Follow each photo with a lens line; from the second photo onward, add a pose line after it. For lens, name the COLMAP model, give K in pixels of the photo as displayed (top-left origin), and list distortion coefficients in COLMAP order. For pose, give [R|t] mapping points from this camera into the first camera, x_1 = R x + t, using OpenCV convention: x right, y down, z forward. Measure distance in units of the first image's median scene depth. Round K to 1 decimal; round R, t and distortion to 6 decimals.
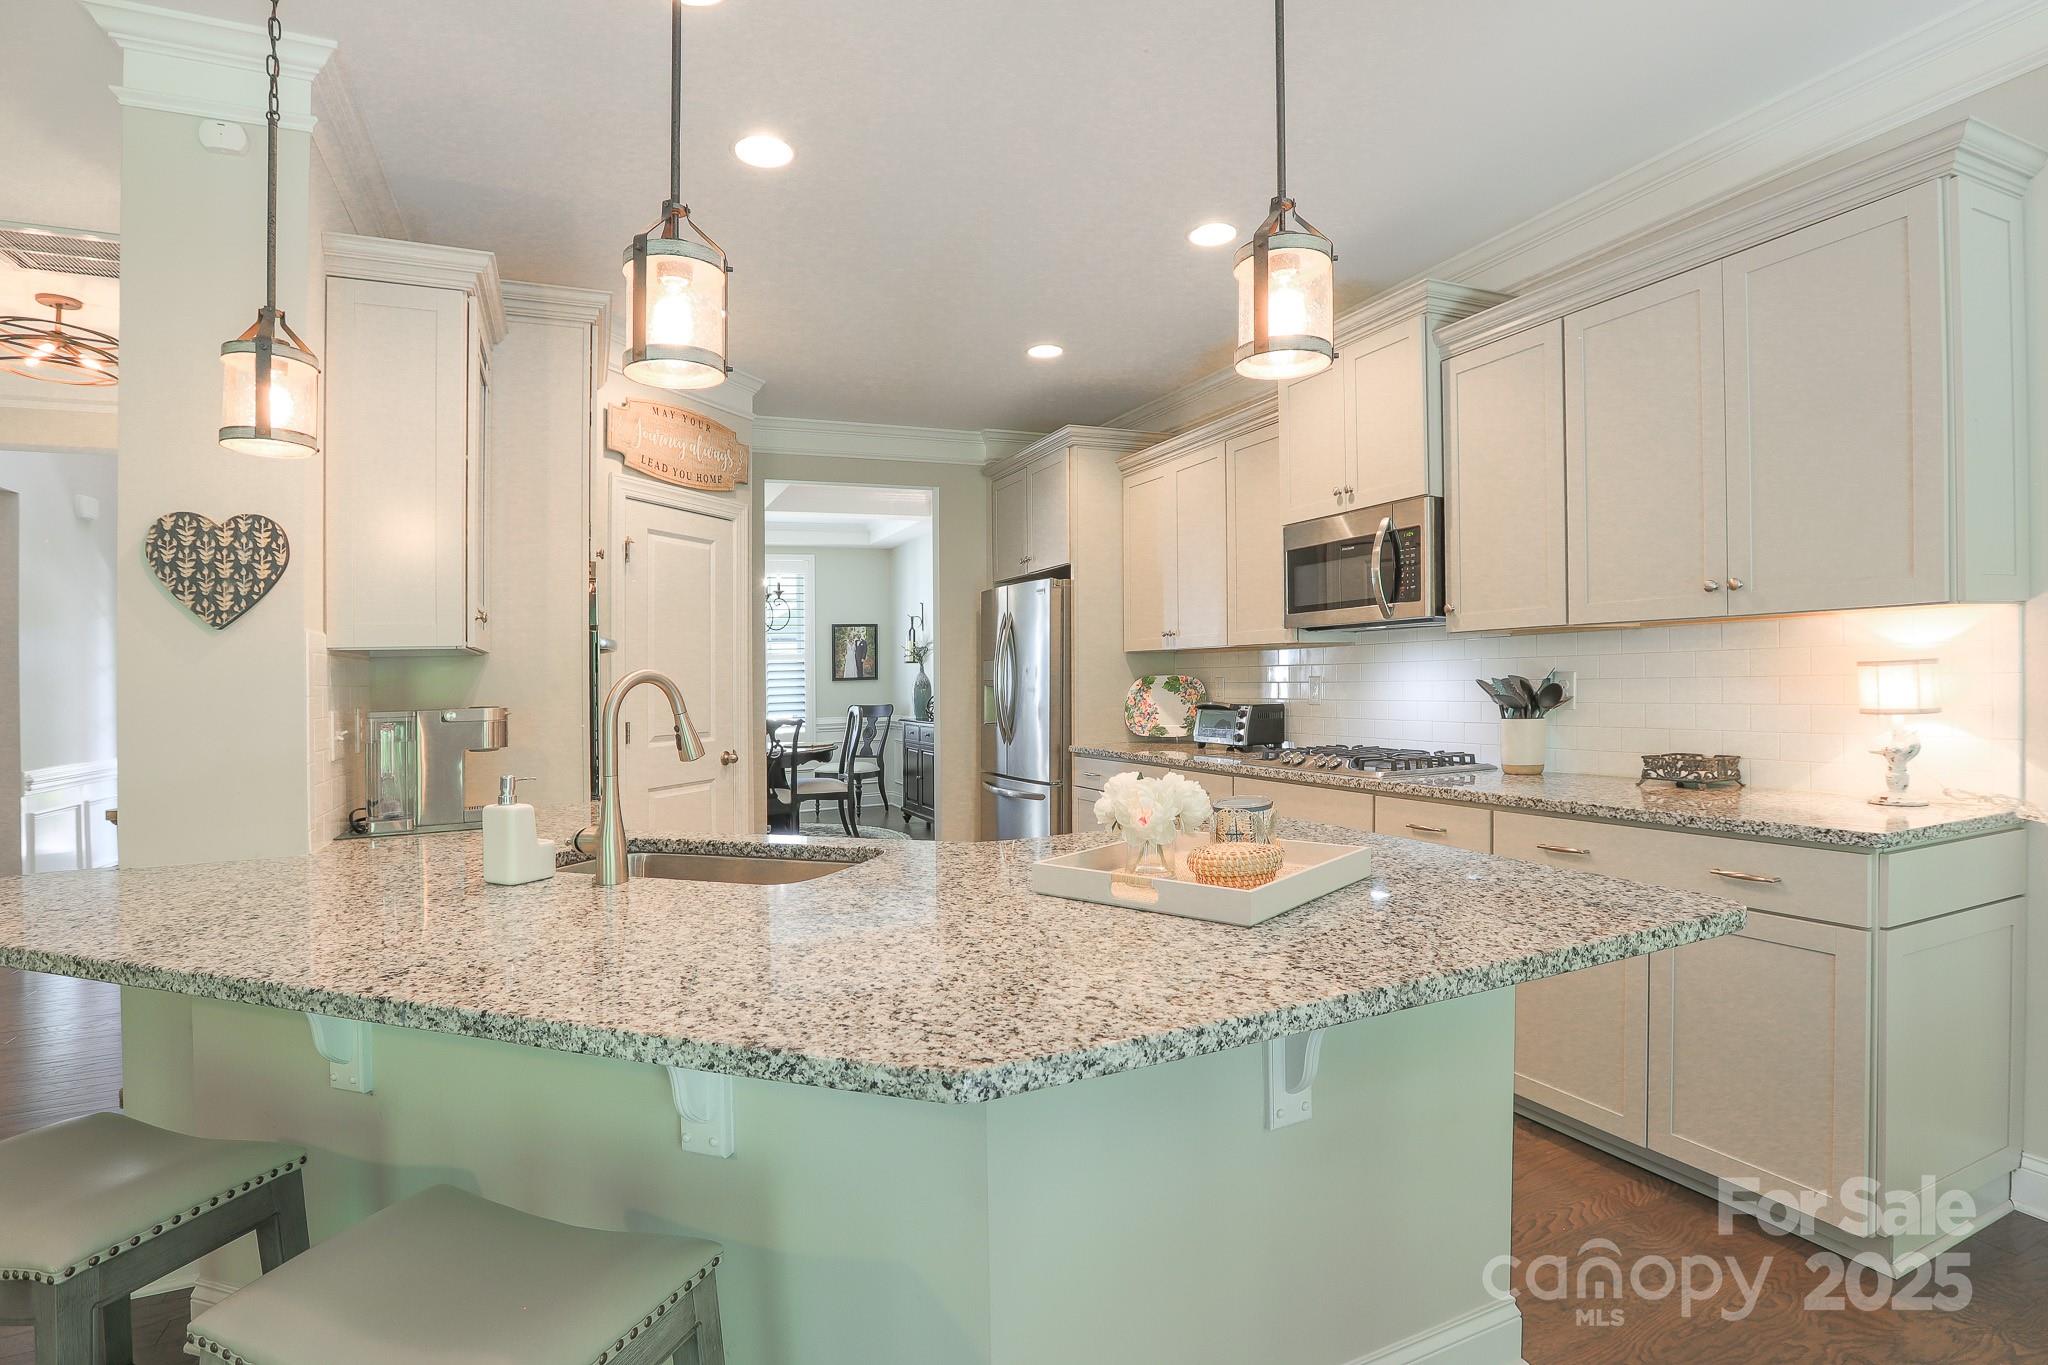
lens RADIAL K [[983.2, 0, 1035.1], [0, 983.2, 689.8], [0, 0, 1]] dist [-0.042149, 0.011137]
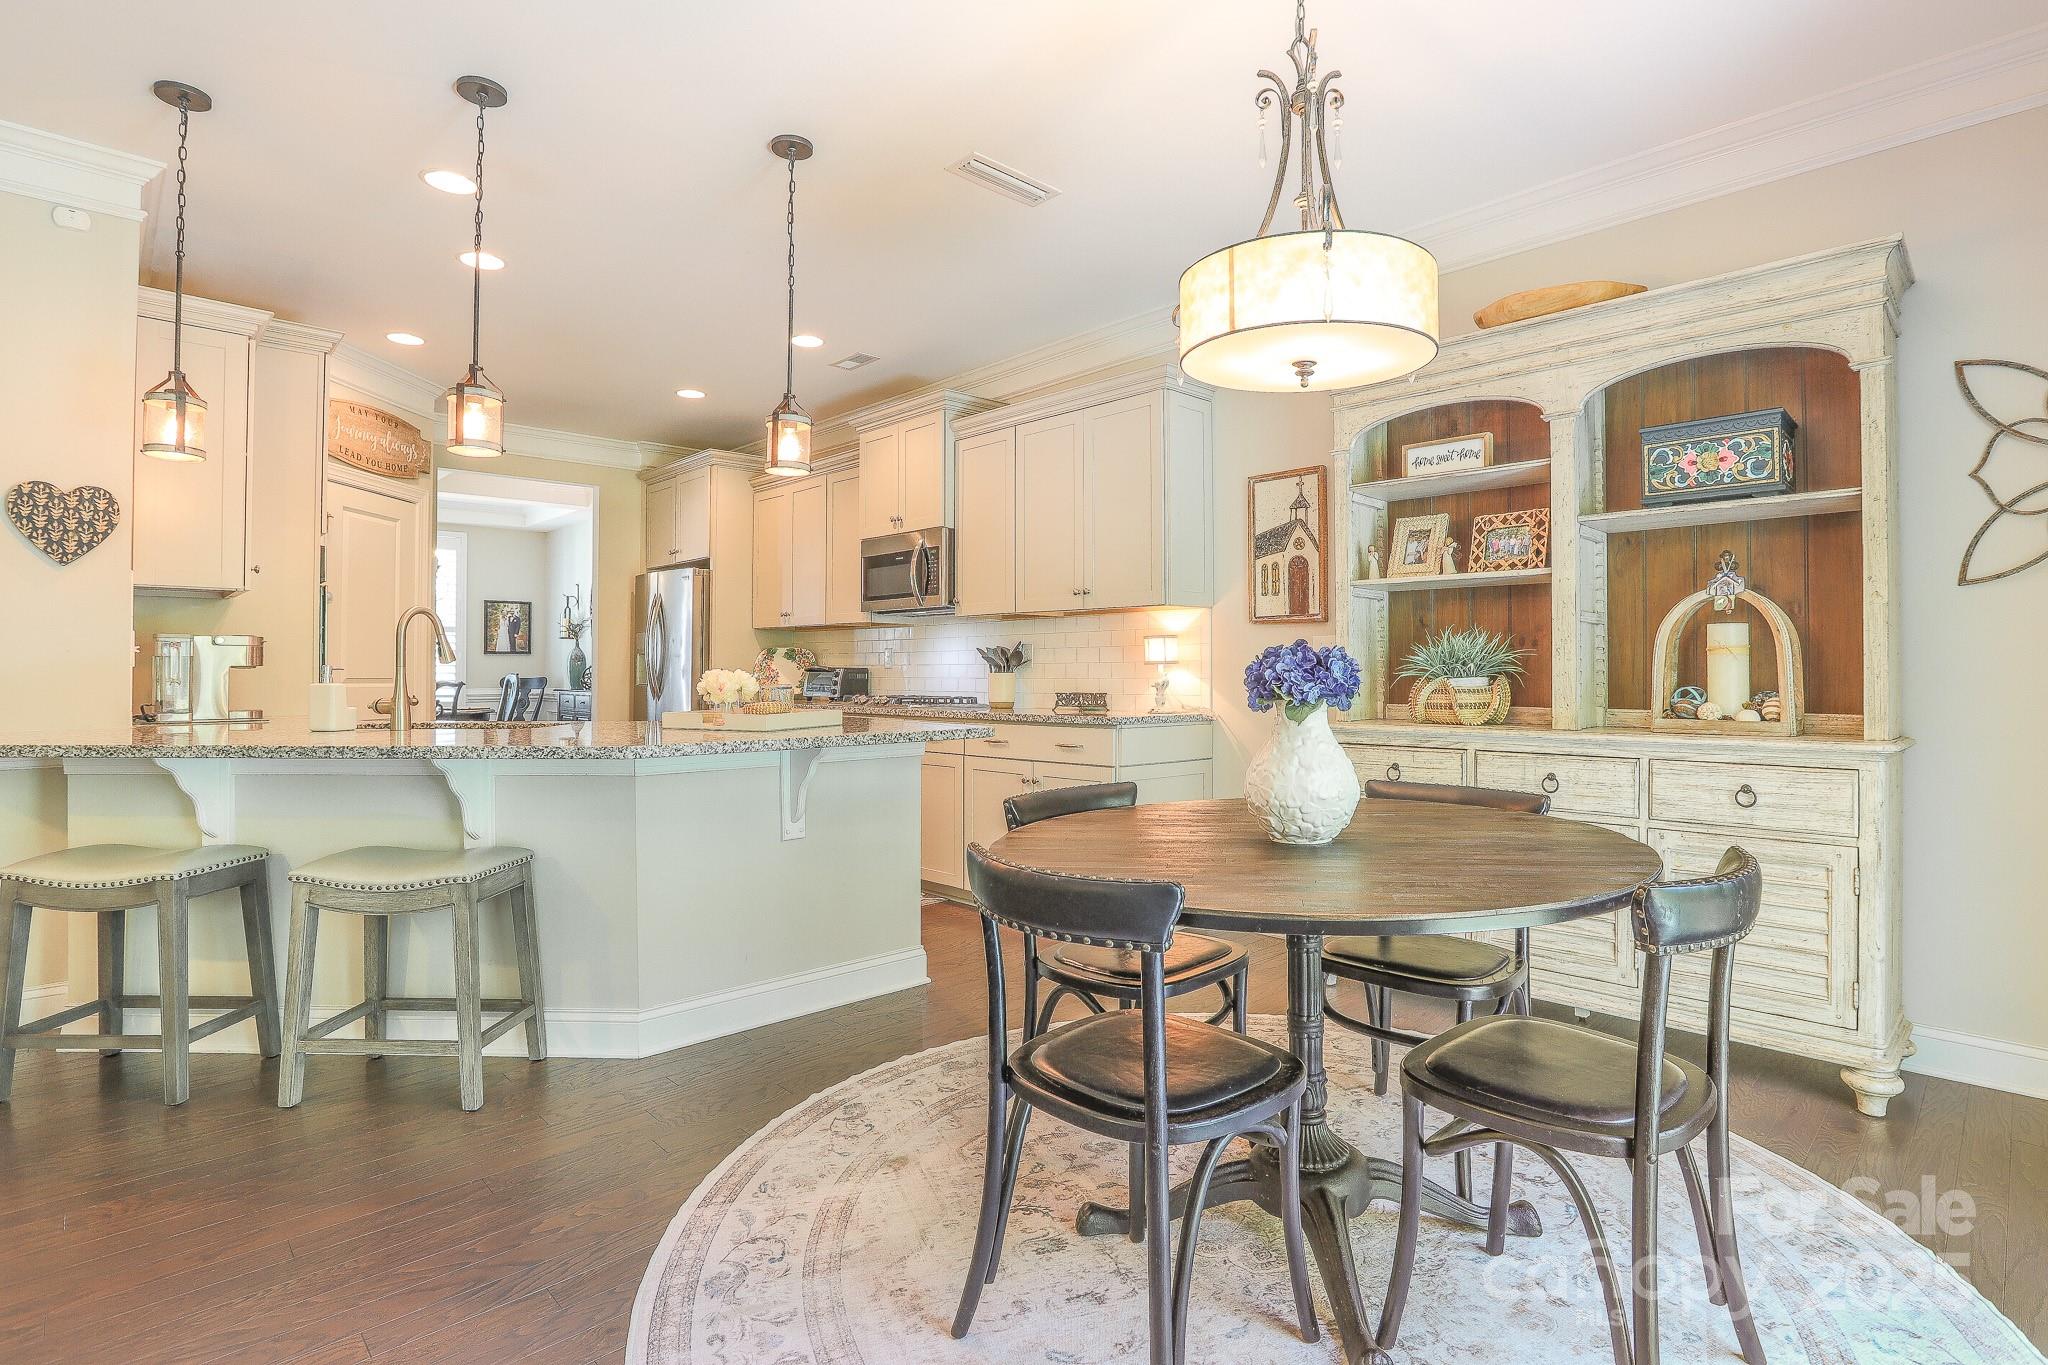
lens RADIAL K [[983.2, 0, 1035.1], [0, 983.2, 689.8], [0, 0, 1]] dist [-0.042149, 0.011137]
pose [[0.944336, 0.021296, 0.328294, 0.030862], [-0.021067, 0.999769, -0.004257, 0.061877], [-0.328309, -0.002896, 0.944566, -0.514866]]
